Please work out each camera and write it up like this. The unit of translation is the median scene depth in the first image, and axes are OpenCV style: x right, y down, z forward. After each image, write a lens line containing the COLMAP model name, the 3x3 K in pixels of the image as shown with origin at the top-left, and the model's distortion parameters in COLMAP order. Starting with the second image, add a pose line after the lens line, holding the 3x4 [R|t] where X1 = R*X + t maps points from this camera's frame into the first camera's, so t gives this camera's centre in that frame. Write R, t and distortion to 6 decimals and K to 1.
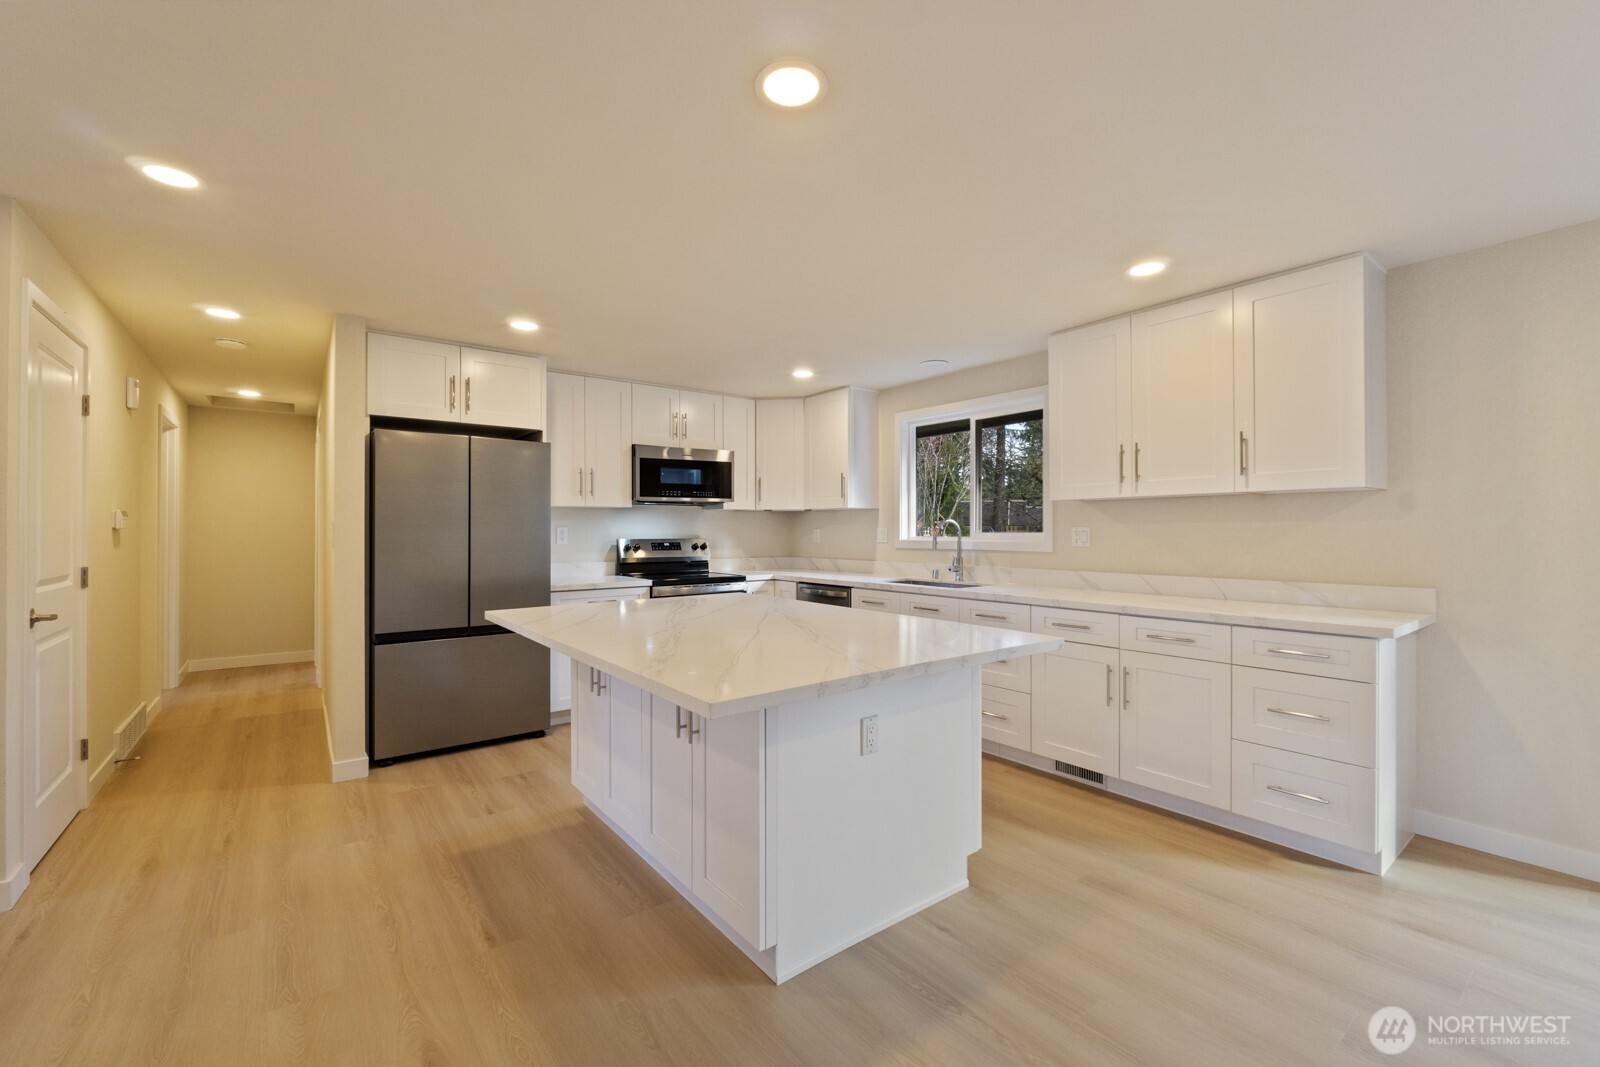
lens RADIAL K [[668.9, 0, 802.2], [0, 668.9, 524.7], [0, 0, 1]] dist [-0.002950, -0.001232]
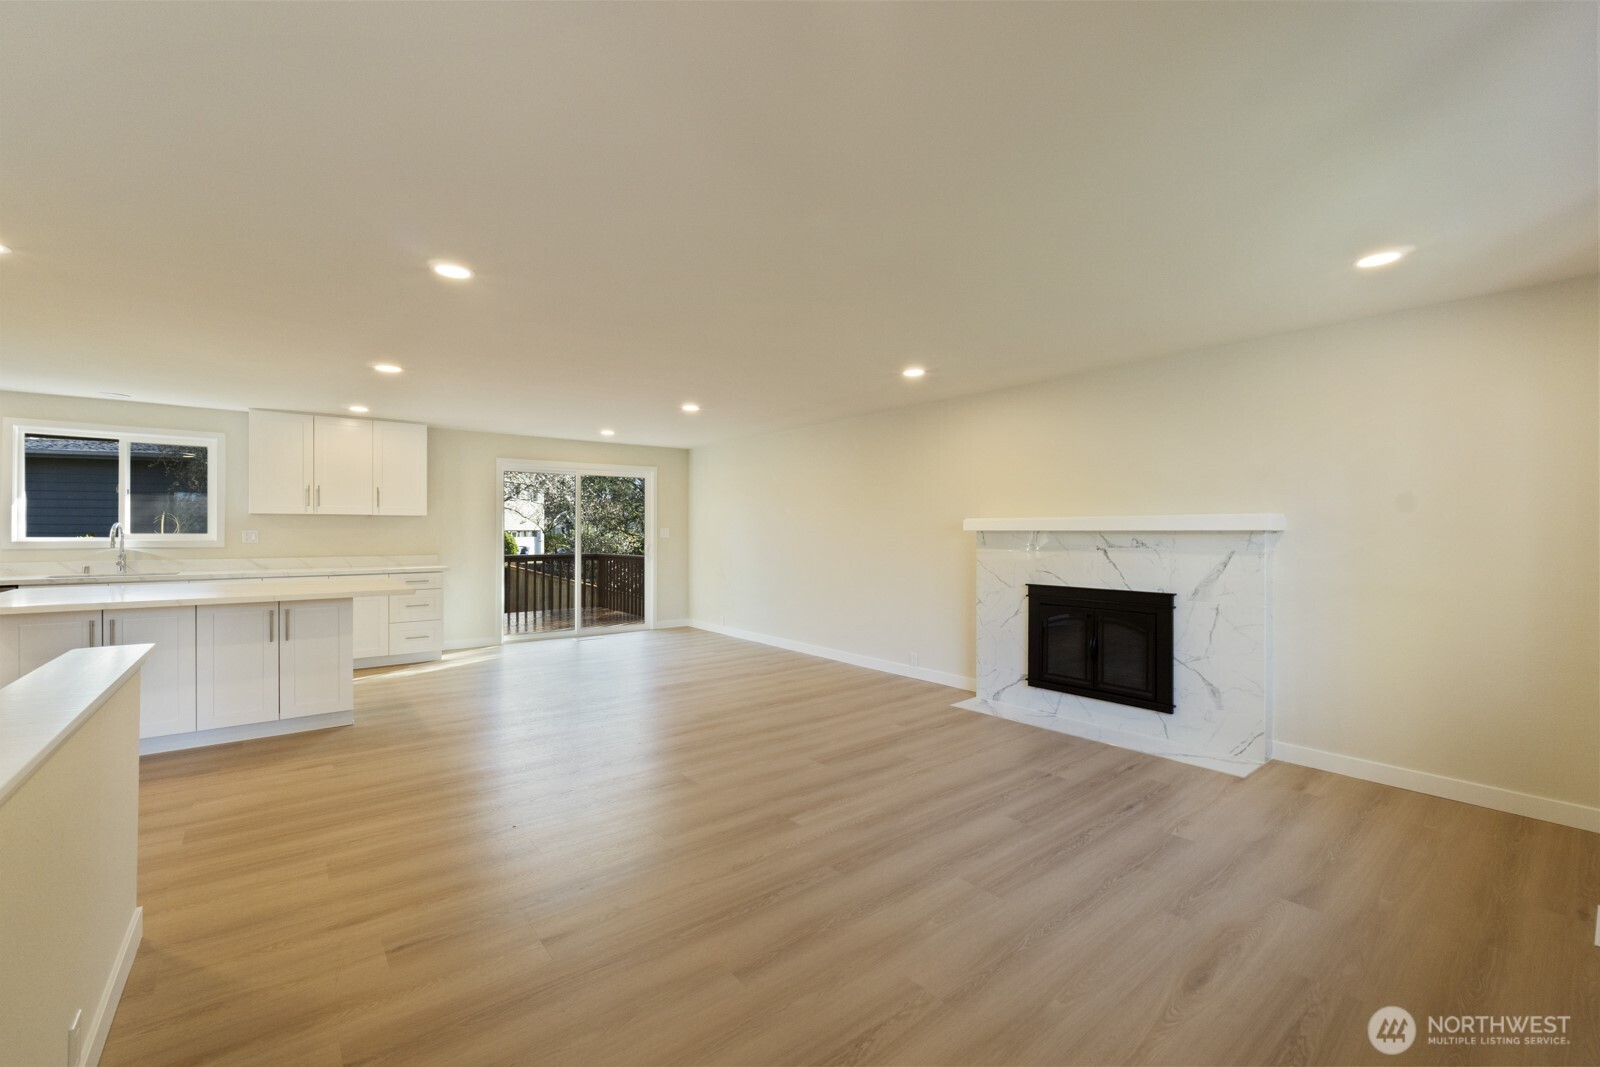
lens RADIAL K [[668.9, 0, 770.9], [0, 668.9, 527.9], [0, 0, 1]] dist [-0.002950, -0.001232]
pose [[0.018451, 0.005083, 0.999817, -0.951922], [-0.011310, 0.999924, -0.004874, -0.006286], [-0.999766, -0.011218, 0.018507, -0.204259]]
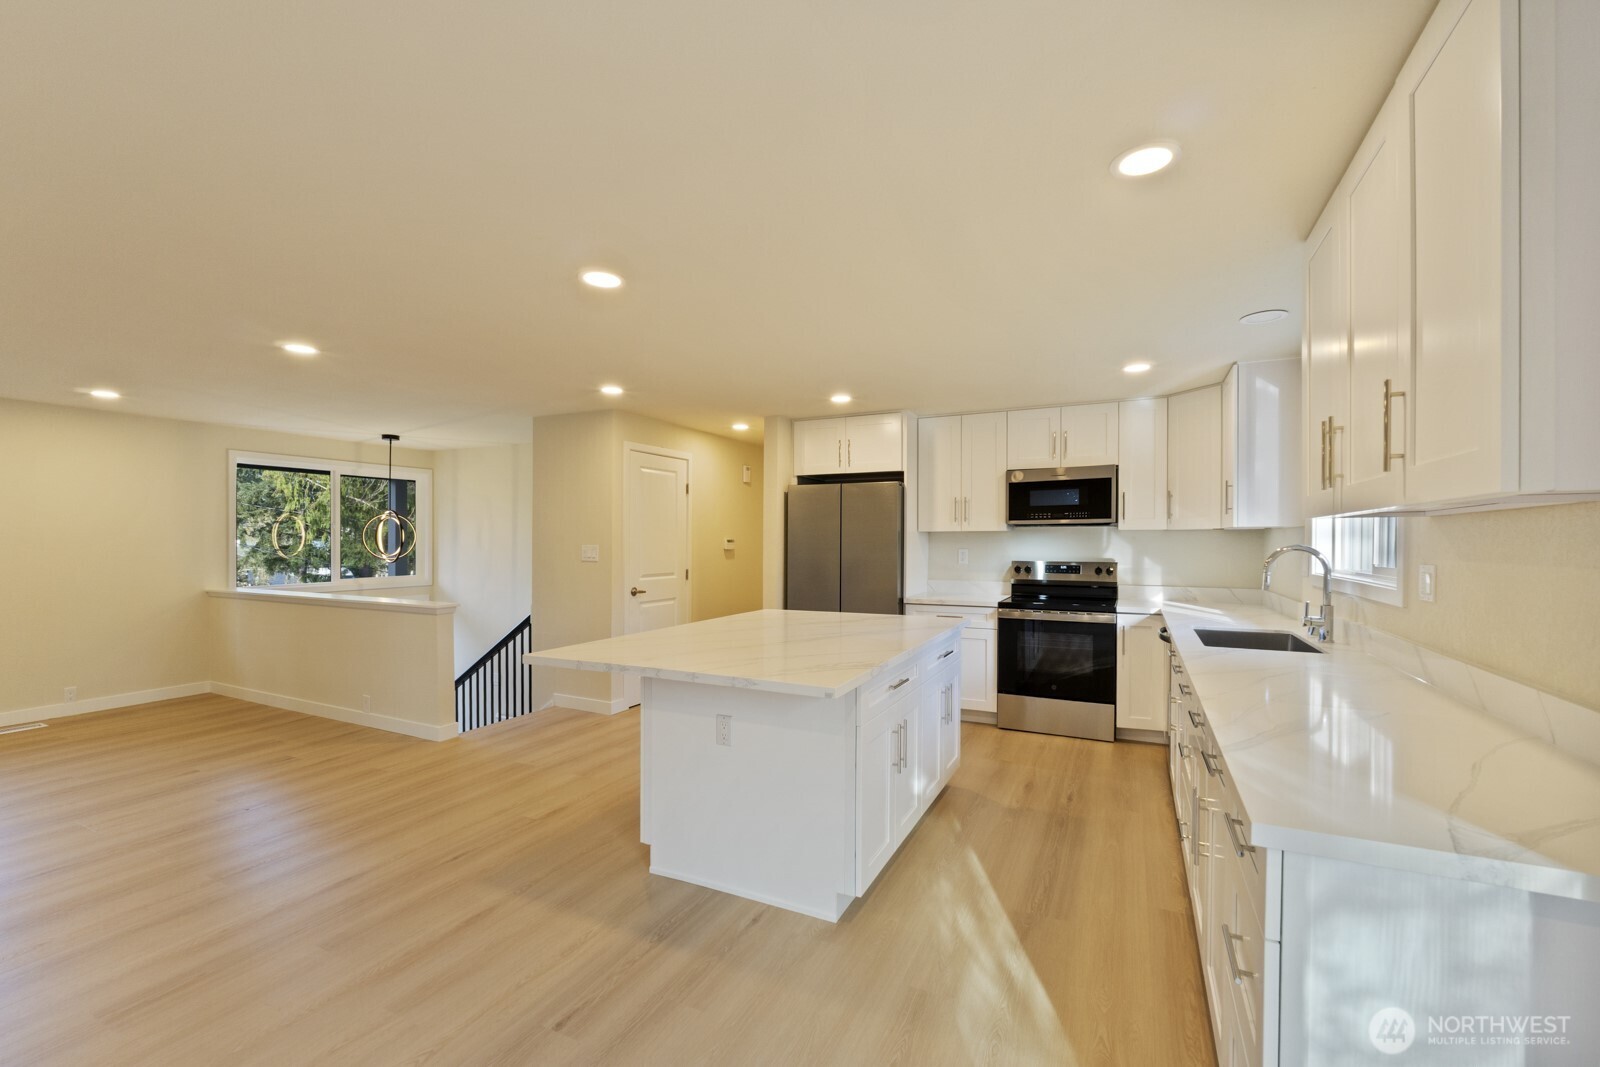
lens RADIAL K [[668.9, 0, 794.8], [0, 668.9, 544.0], [0, 0, 1]] dist [-0.002950, -0.001232]
pose [[0.442327, 0.005882, -0.896835, 0.577173], [0.007093, 0.999924, 0.010056, -0.020065], [0.896826, -0.010809, 0.442251, 0.260695]]
